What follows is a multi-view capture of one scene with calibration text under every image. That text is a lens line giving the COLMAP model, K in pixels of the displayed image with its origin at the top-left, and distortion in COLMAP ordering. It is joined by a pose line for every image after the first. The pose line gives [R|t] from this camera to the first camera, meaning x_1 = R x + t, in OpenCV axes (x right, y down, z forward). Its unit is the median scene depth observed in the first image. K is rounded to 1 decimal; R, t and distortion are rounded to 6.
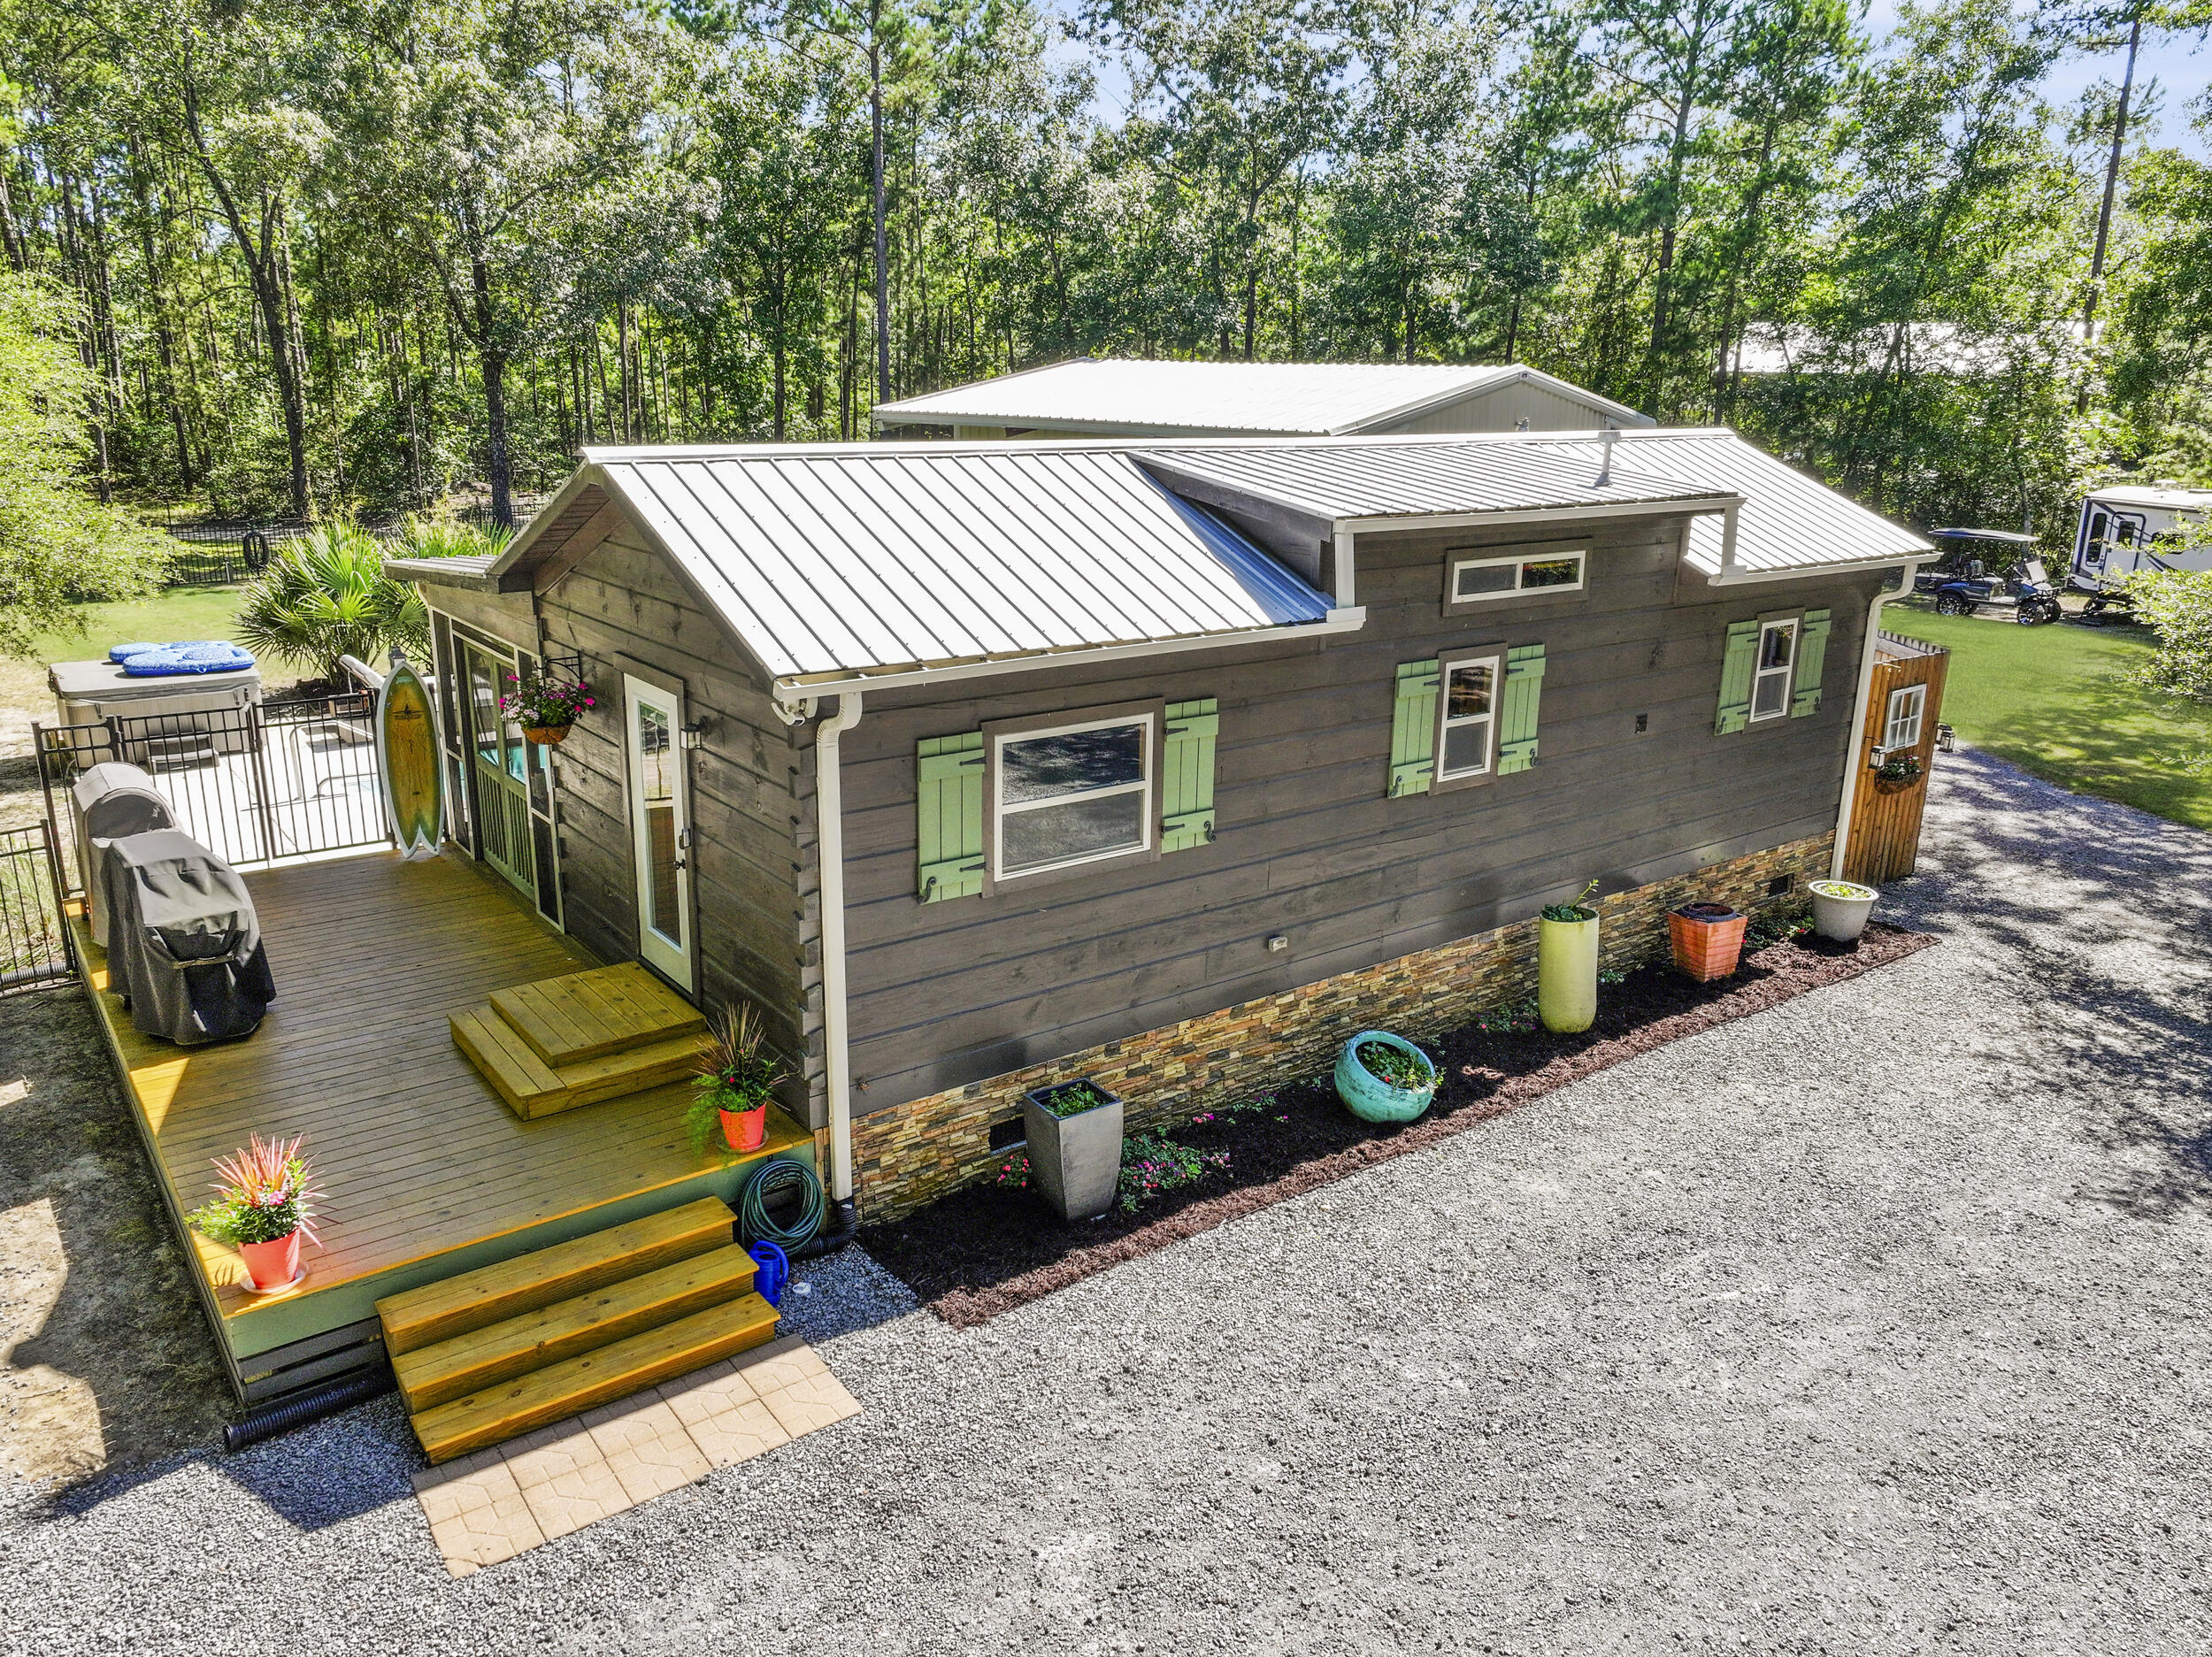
lens RADIAL K [[1579.4, 0, 1106.0], [0, 1579.4, 828.5], [0, 0, 1]] dist [0.006631, 0.002164]
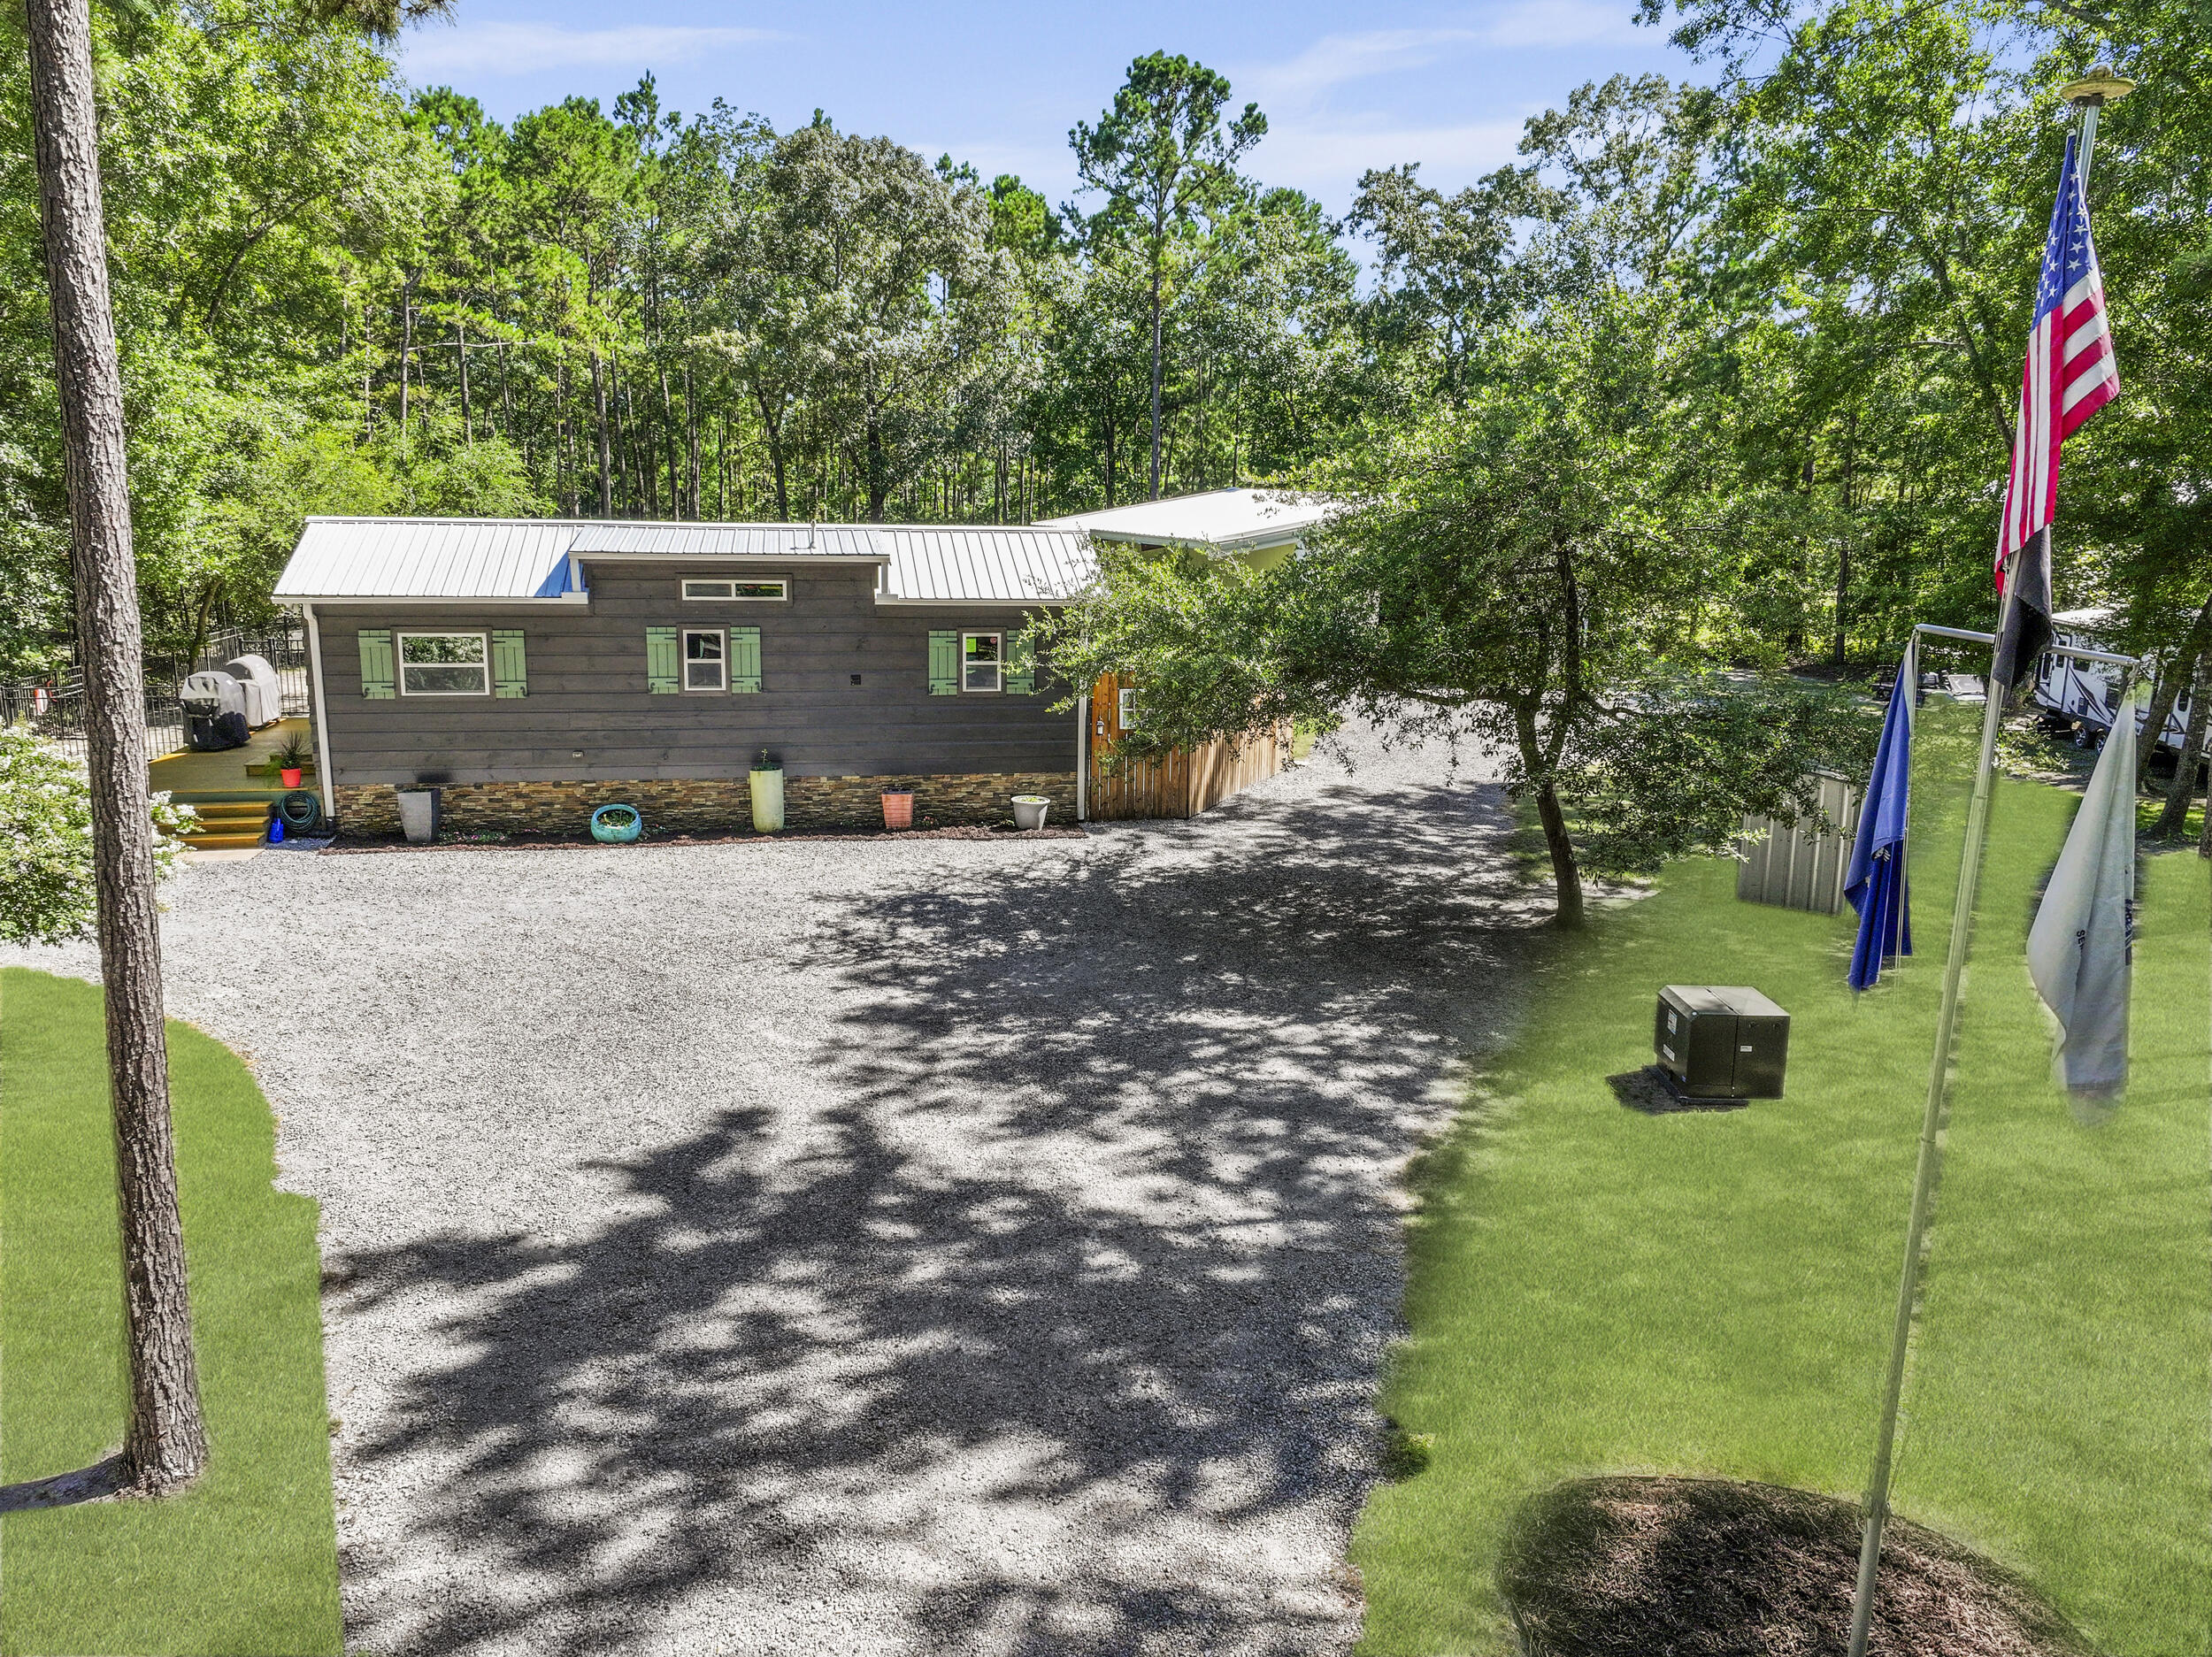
lens RADIAL K [[1583.0, 0, 1106.0], [0, 1583.0, 828.5], [0, 0, 1]] dist [0.006645, 0.003614]
pose [[0.900297, 0.091848, -0.425474, 1.540095], [-0.126152, 0.990589, -0.053094, 0.181040], [0.416594, 0.101474, 0.903412, -0.561920]]
